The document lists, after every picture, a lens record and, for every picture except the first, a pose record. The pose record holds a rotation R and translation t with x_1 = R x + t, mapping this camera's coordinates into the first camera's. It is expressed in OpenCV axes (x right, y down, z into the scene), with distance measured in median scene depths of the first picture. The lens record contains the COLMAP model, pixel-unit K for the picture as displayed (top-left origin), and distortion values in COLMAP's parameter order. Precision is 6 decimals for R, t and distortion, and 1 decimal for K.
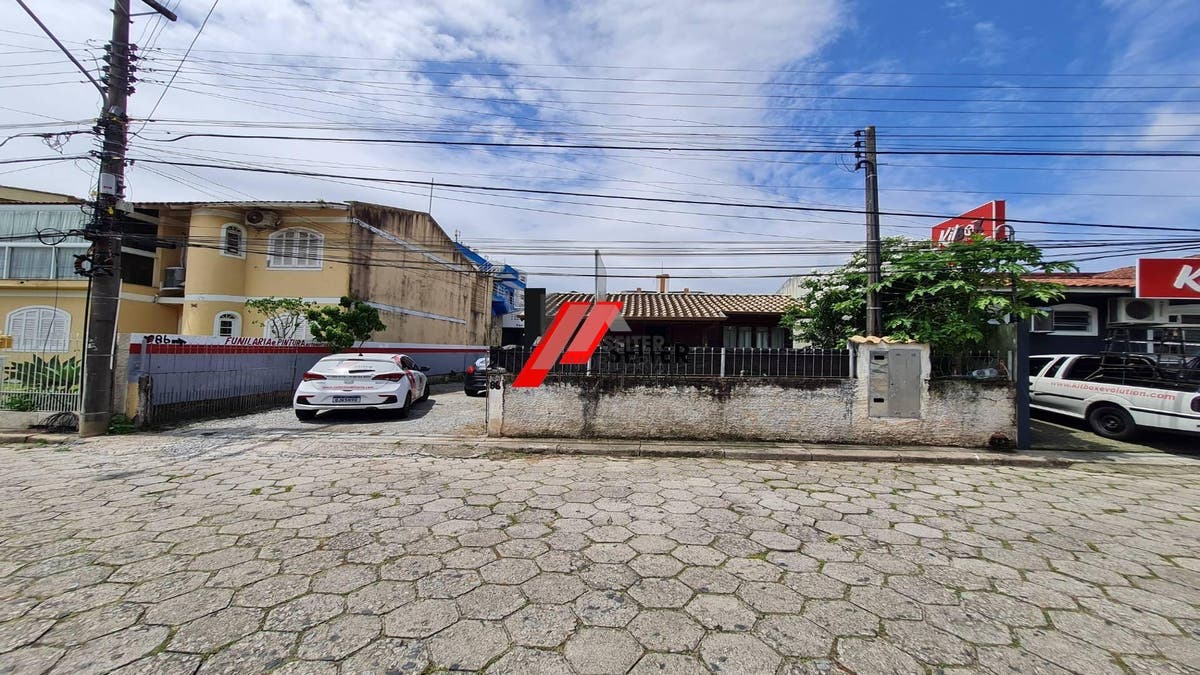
lens RADIAL K [[470.2, 0, 598.7], [0, 470.2, 336.3], [0, 0, 1]] dist [0.000767, 0.000373]
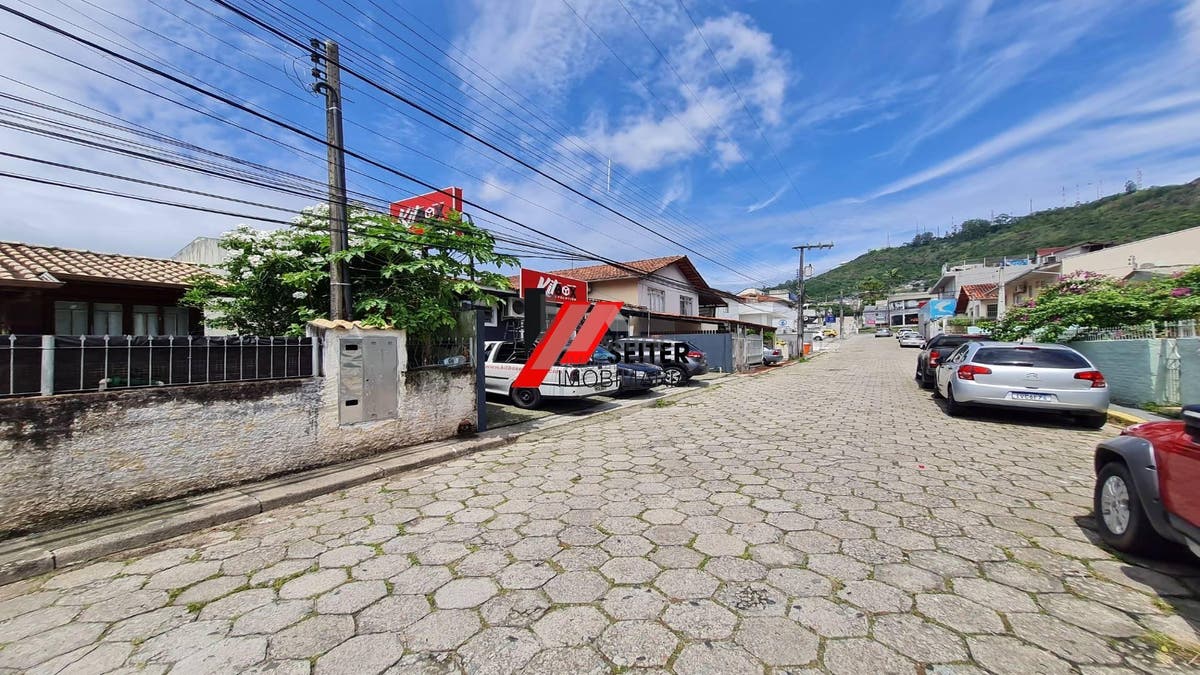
lens RADIAL K [[470.2, 0, 606.6], [0, 470.2, 348.0], [0, 0, 1]] dist [0.000767, 0.000373]
pose [[0.438638, -0.025410, 0.898304, 0.085529], [-0.012916, 0.999319, 0.034575, 0.013891], [-0.898571, -0.026768, 0.438011, 0.282890]]
